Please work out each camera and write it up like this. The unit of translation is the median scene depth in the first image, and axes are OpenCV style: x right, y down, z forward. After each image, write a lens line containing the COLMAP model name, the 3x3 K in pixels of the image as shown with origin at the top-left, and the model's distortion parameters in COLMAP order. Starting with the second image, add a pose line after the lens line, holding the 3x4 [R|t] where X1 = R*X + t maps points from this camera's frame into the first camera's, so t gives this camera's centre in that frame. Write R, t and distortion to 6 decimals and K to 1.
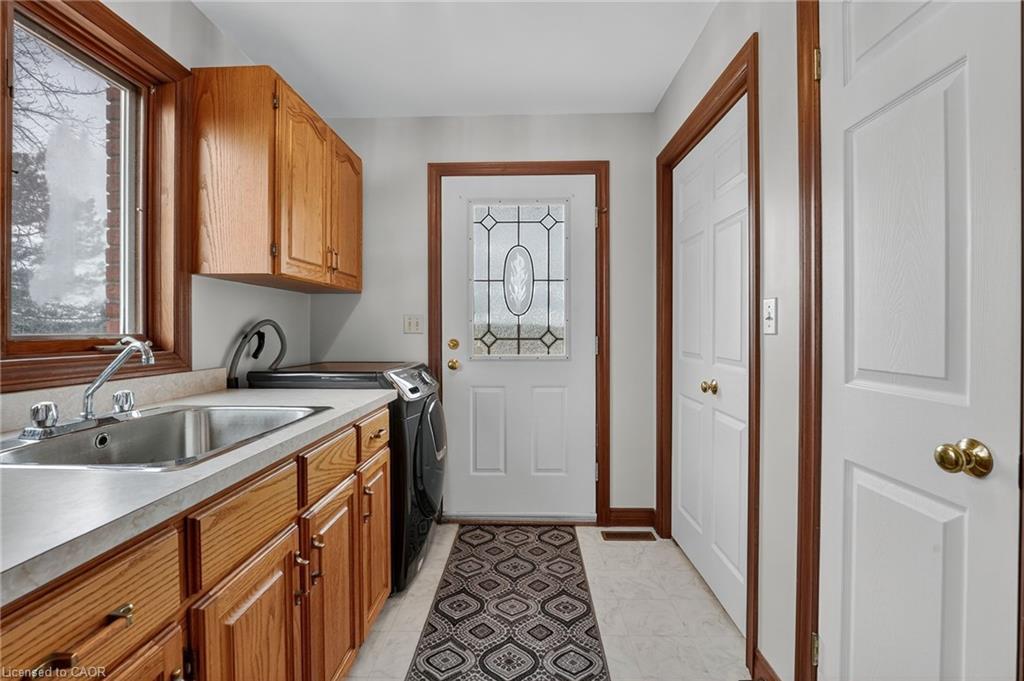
lens RADIAL K [[448.5, 0, 519.9], [0, 448.5, 333.1], [0, 0, 1]] dist [-0.016467, 0.000589]
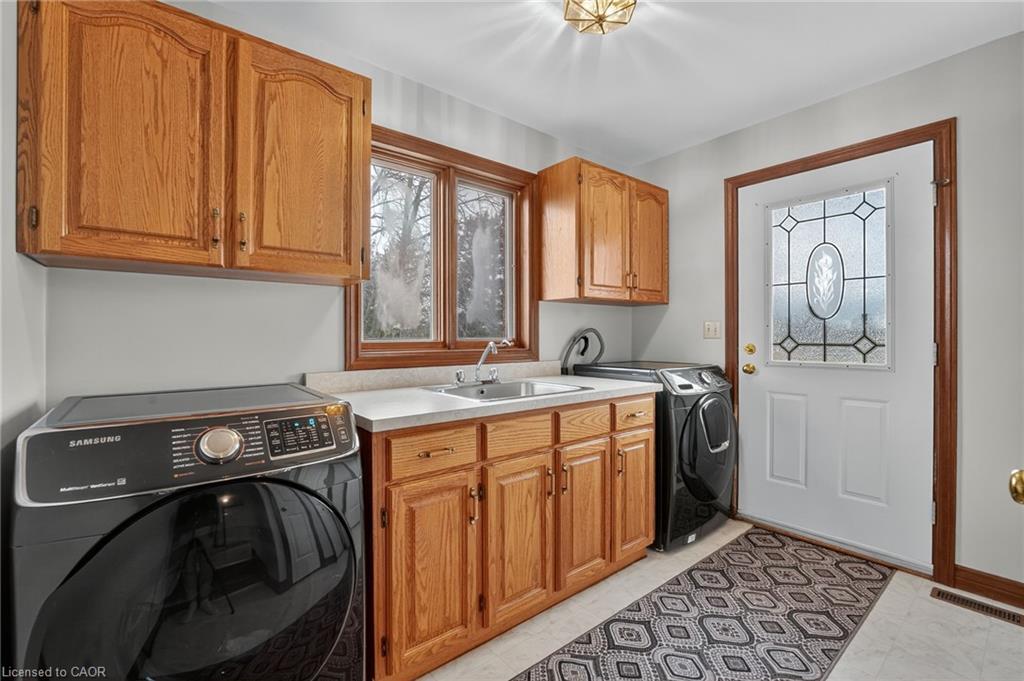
lens RADIAL K [[448.5, 0, 505.8], [0, 448.5, 339.7], [0, 0, 1]] dist [-0.016467, 0.000589]
pose [[0.645275, 0.007702, -0.763911, 0.310961], [-0.003055, 0.999967, 0.007501, -0.002385], [0.763944, -0.002507, 0.645277, -0.099996]]
